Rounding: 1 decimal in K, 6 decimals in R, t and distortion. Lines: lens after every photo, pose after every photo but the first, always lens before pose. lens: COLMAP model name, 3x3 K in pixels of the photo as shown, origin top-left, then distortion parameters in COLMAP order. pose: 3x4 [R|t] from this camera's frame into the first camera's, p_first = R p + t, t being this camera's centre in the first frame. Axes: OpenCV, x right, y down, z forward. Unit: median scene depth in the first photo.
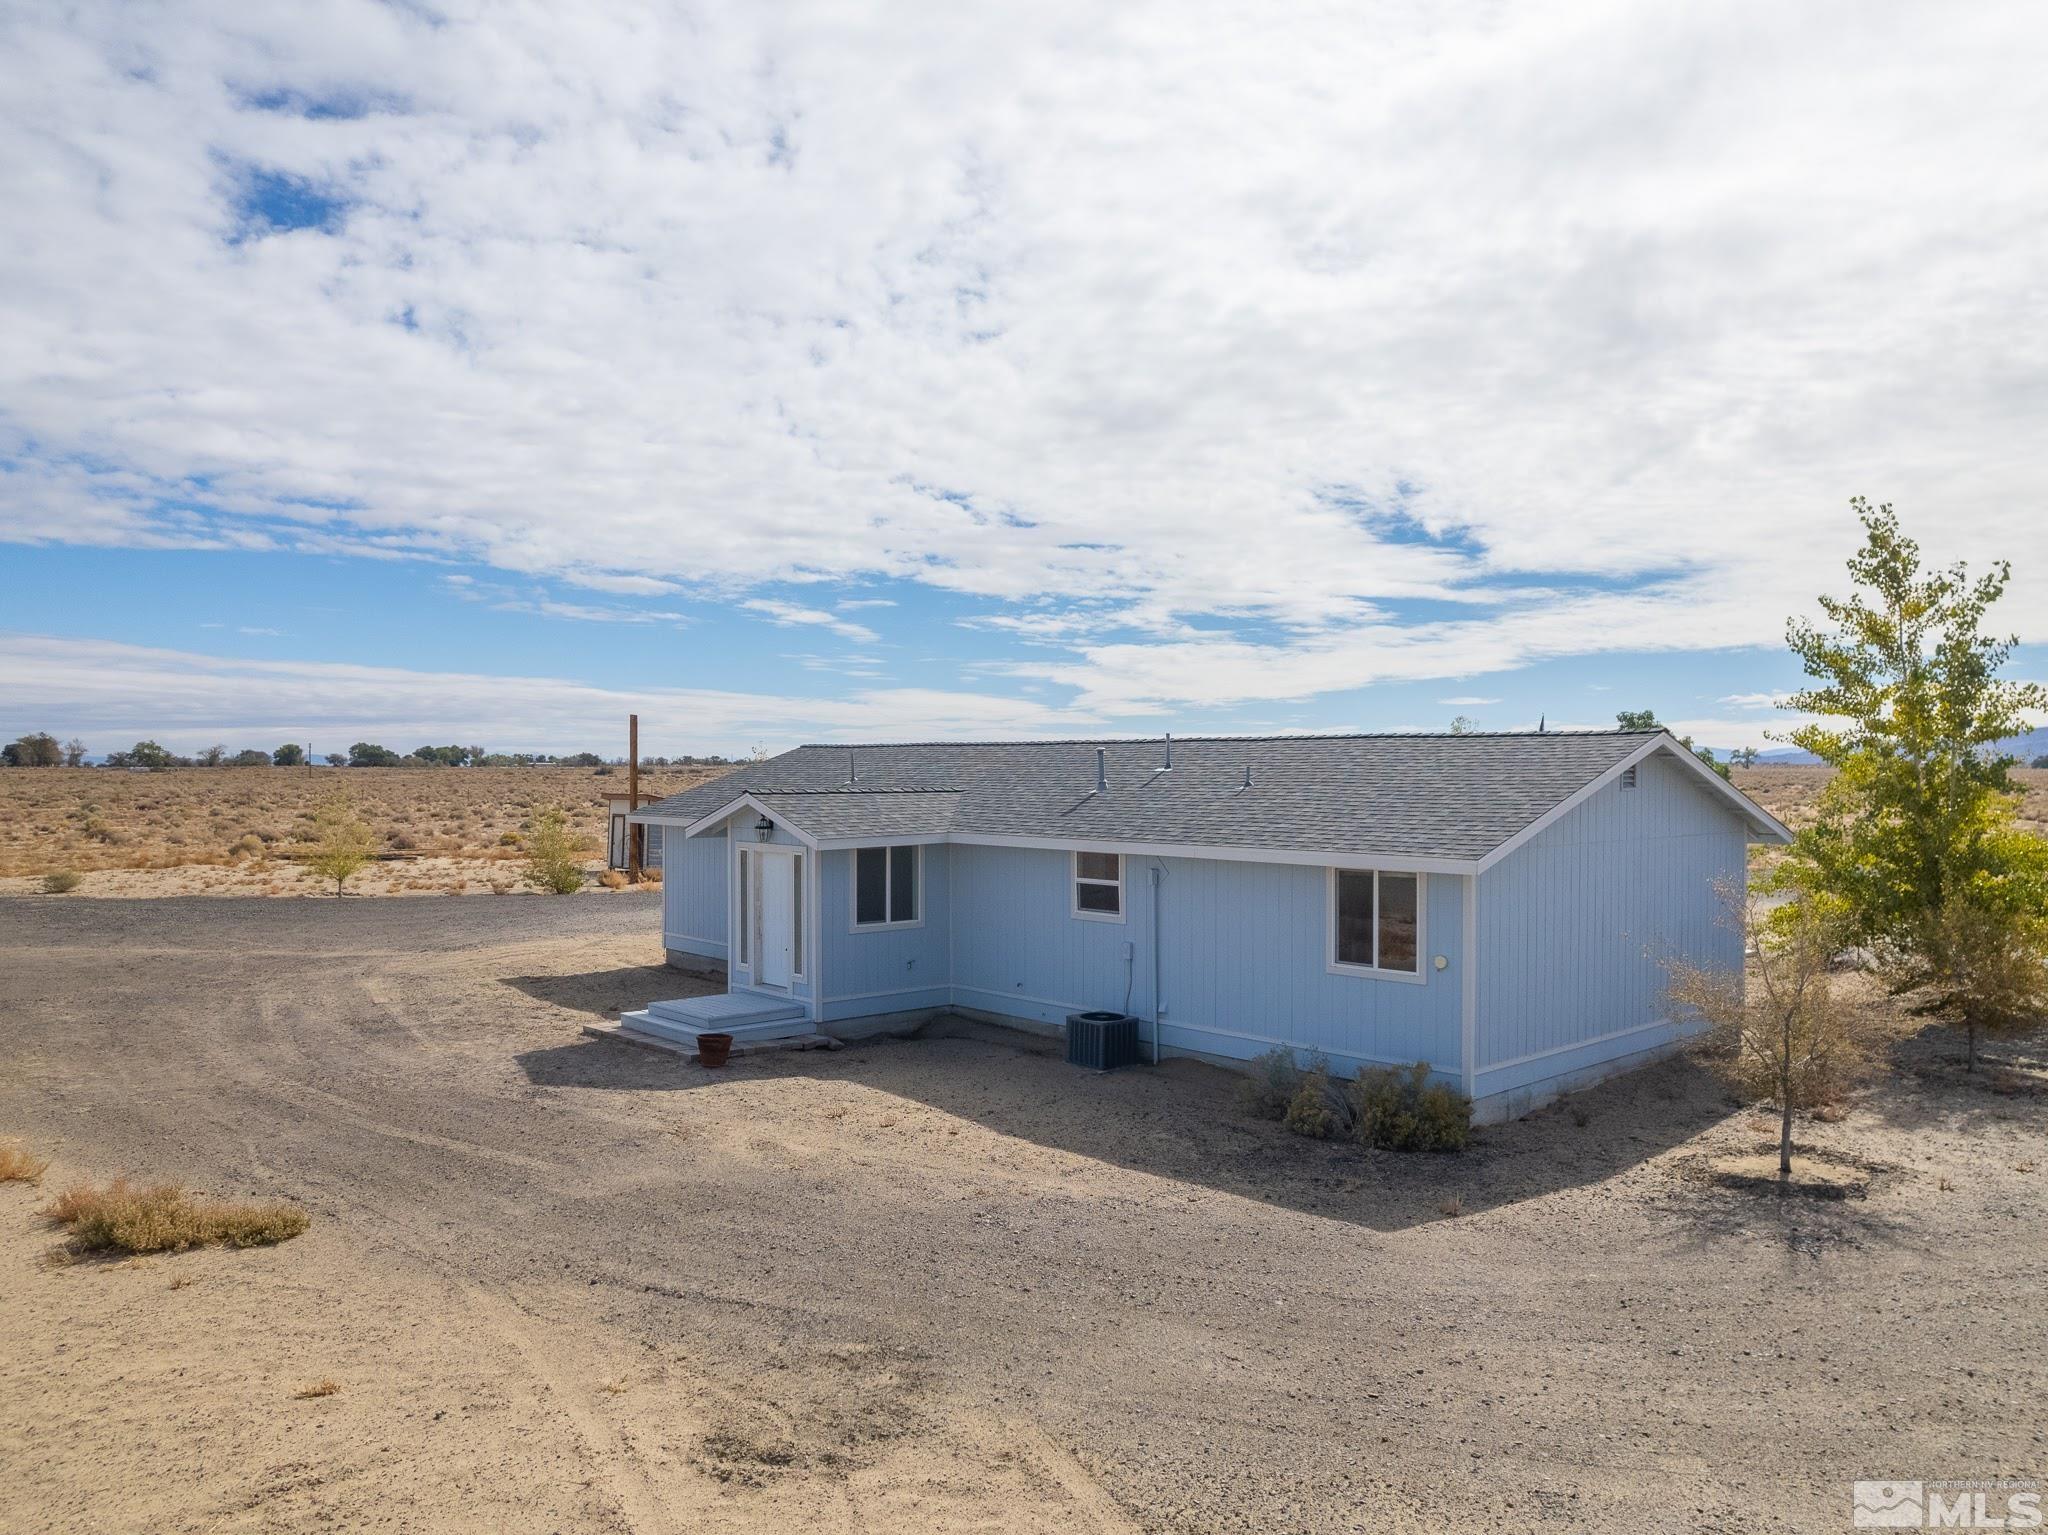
lens RADIAL K [[1531.1, 0, 1010.0], [0, 1531.1, 778.2], [0, 0, 1]] dist [-0.081440, 0.106653]
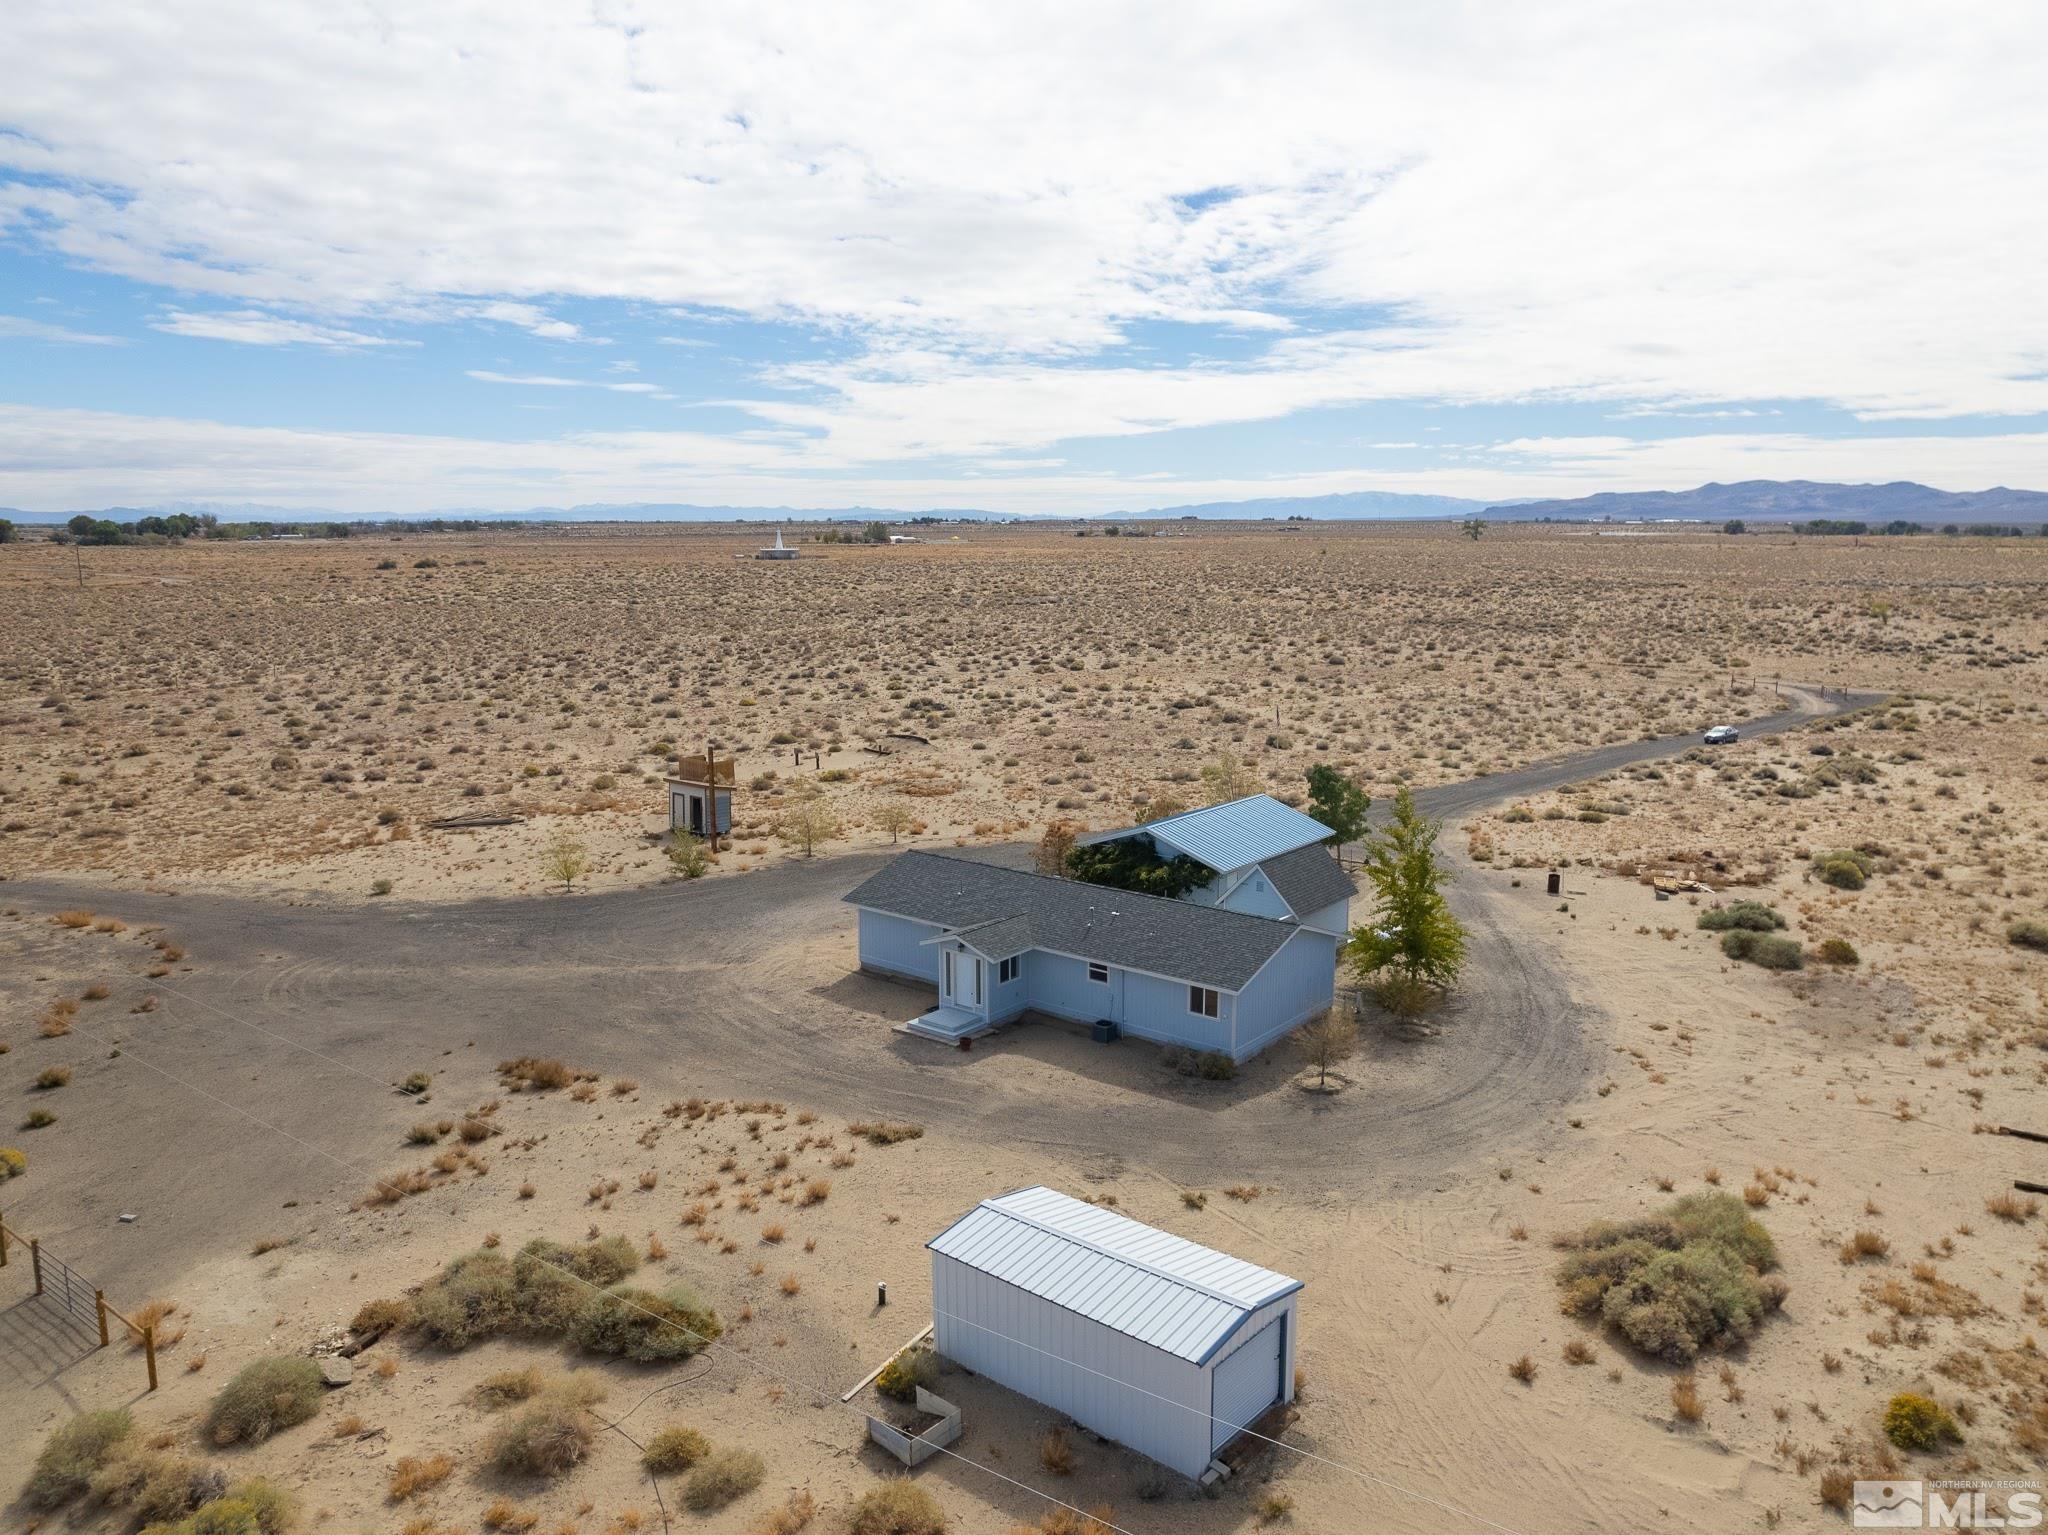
lens RADIAL K [[1531.1, 0, 1010.0], [0, 1531.1, 778.2], [0, 0, 1]] dist [-0.081440, 0.106653]
pose [[0.986009, -0.026848, 0.164515, -0.629937], [-0.001269, 0.985707, 0.168465, -0.855837], [-0.166686, -0.166317, 0.971882, -1.816170]]
